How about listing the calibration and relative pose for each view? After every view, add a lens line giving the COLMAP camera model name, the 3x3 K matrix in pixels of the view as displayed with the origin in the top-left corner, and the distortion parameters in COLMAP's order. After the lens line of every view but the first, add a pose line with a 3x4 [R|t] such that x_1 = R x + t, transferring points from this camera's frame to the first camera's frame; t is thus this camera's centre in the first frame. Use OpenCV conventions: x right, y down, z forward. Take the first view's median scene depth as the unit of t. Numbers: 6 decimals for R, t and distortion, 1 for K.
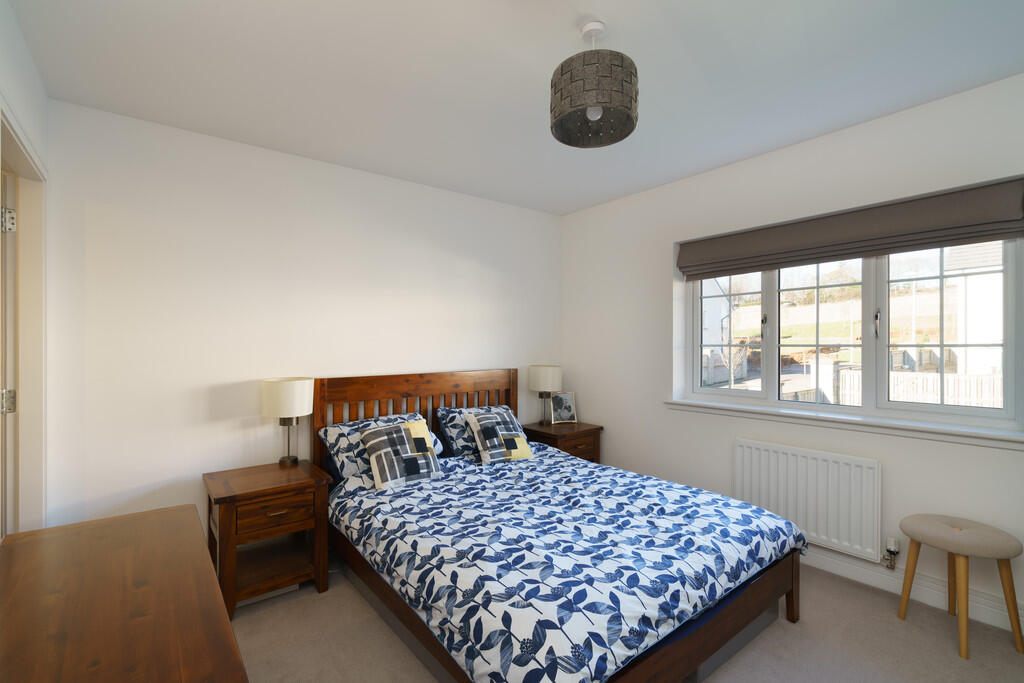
lens RADIAL K [[456.8, 0, 508.0], [0, 456.8, 340.1], [0, 0, 1]] dist [-0.006053, 0.000907]
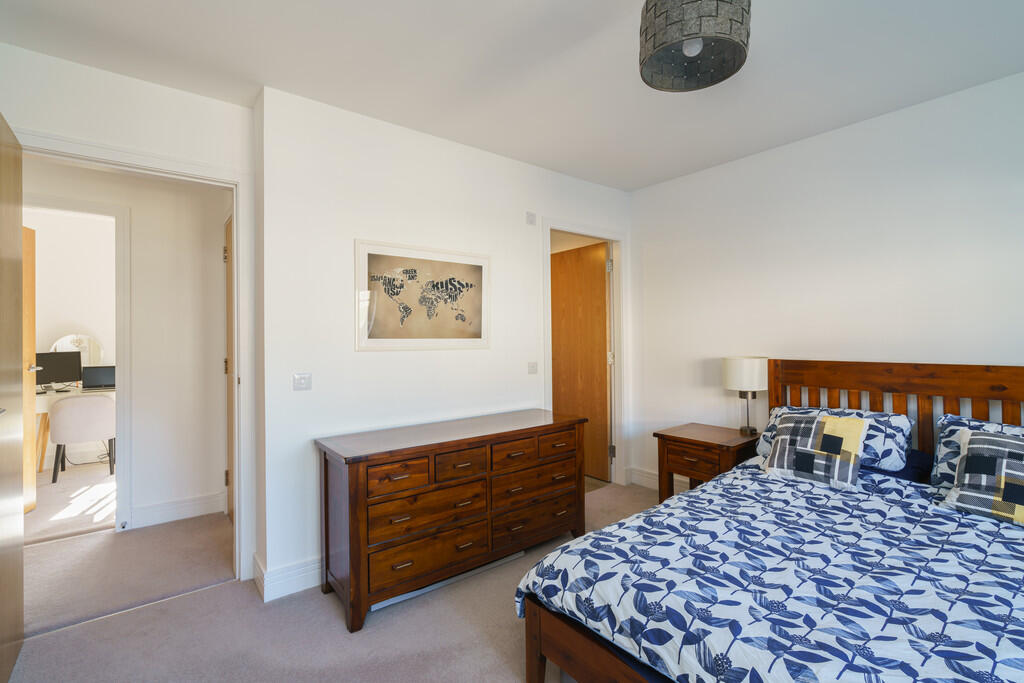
lens RADIAL K [[464.5, 0, 508.5], [0, 464.5, 334.2], [0, 0, 1]] dist [0.000988, 0.000758]
pose [[0.002347, -0.000452, -0.999997, 0.699497], [0.018697, 0.999825, -0.000408, 0.019694], [0.999822, -0.018696, 0.002355, 0.441057]]
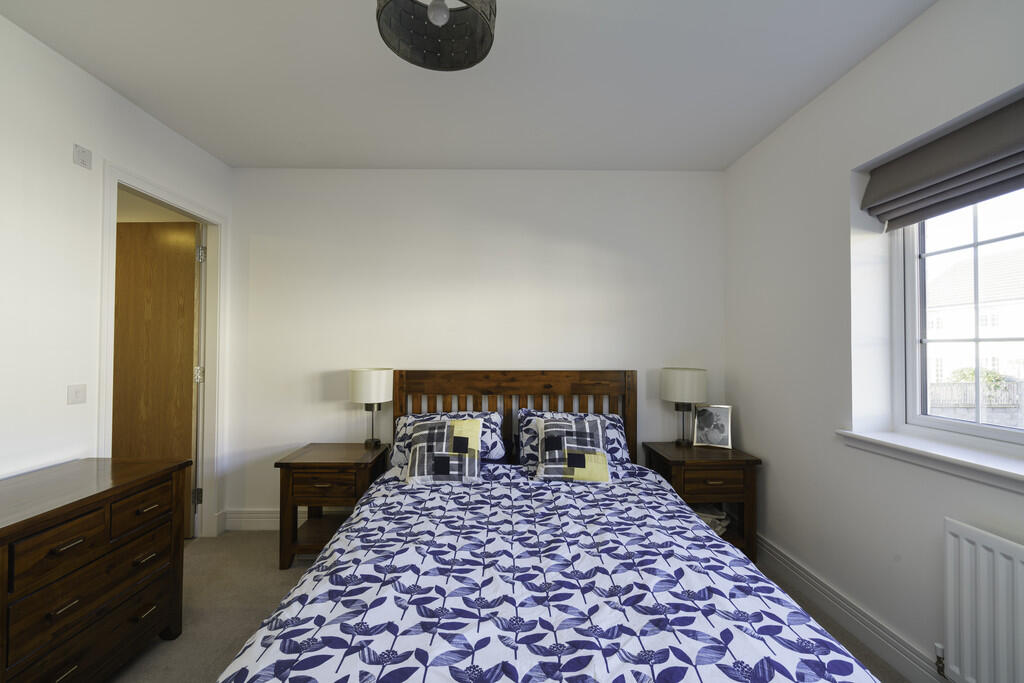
lens RADIAL K [[456.8, 0, 508.0], [0, 456.8, 340.1], [0, 0, 1]] dist [-0.006053, 0.000907]
pose [[0.795285, -0.001320, -0.606234, 0.483460], [-0.003022, 0.999977, -0.006143, 0.022348], [0.606228, 0.006717, 0.795262, 0.335419]]
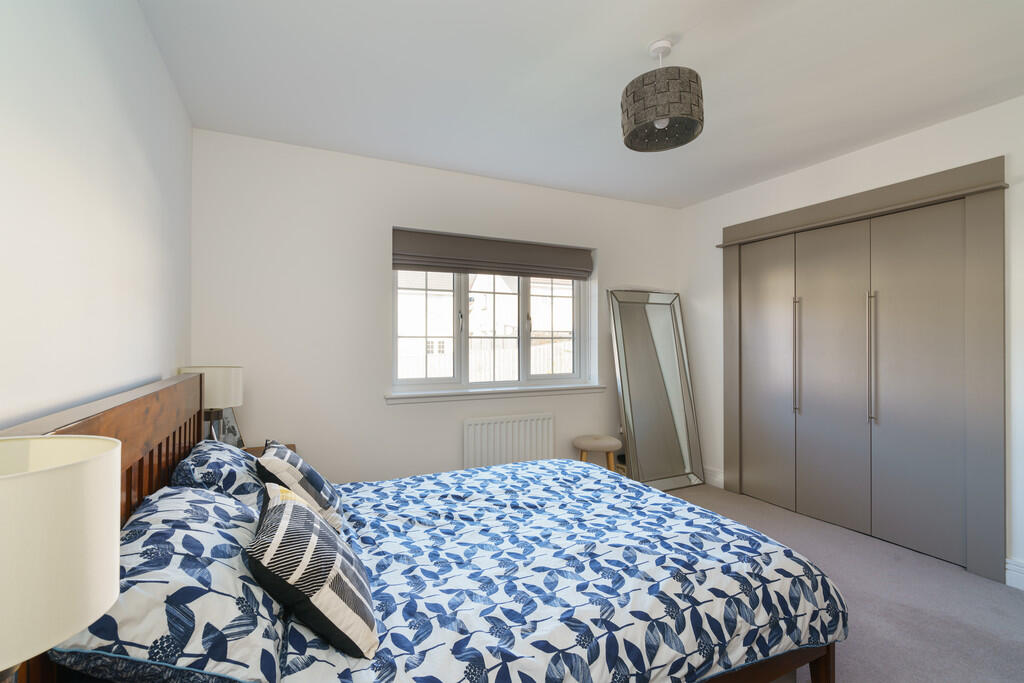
lens RADIAL K [[456.8, 0, 508.0], [0, 456.8, 340.1], [0, 0, 1]] dist [-0.006053, 0.000907]
pose [[0.213603, 0.013500, 0.976827, -0.663748], [-0.013350, 0.999851, -0.010899, 0.037390], [-0.976829, -0.010712, 0.213752, 0.766307]]
